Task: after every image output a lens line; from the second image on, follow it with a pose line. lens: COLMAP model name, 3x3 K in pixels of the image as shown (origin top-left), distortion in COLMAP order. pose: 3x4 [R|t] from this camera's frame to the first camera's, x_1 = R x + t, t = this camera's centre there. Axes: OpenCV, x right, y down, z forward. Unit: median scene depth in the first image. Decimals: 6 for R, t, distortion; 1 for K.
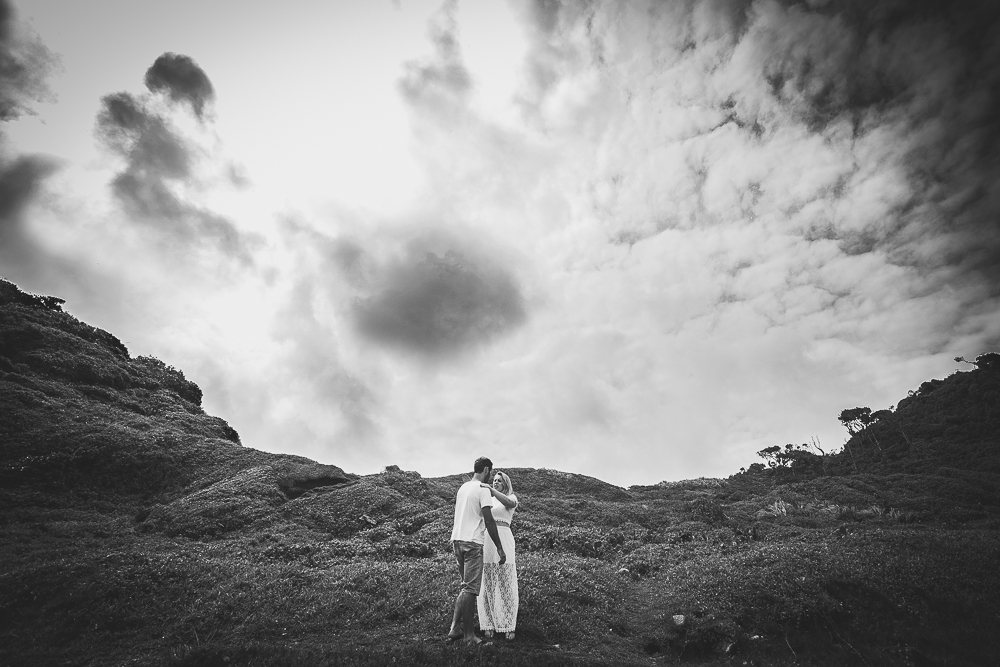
lens RADIAL K [[509.5, 0, 500.0], [0, 509.5, 333.5], [0, 0, 1]] dist [-0.048177, 0.025601]
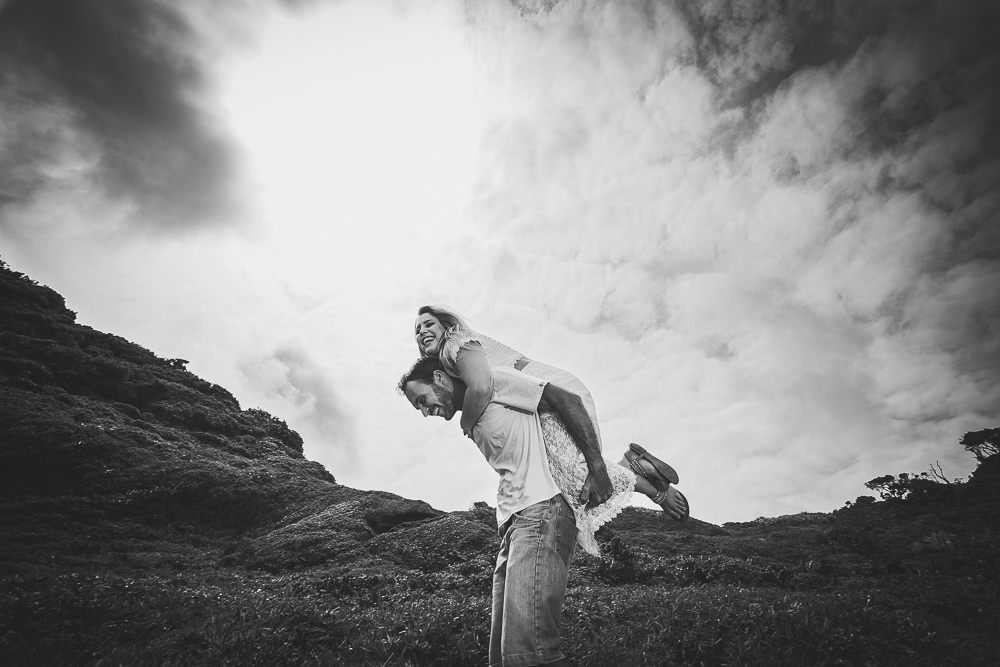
lens RADIAL K [[476.7, 0, 497.1], [0, 476.7, 348.6], [0, 0, 1]] dist [-0.066754, 0.028972]
pose [[0.986024, -0.067558, -0.152293, -0.030058], [0.055868, 0.995246, -0.079780, 0.054552], [0.156959, 0.070157, 0.985110, 0.116462]]
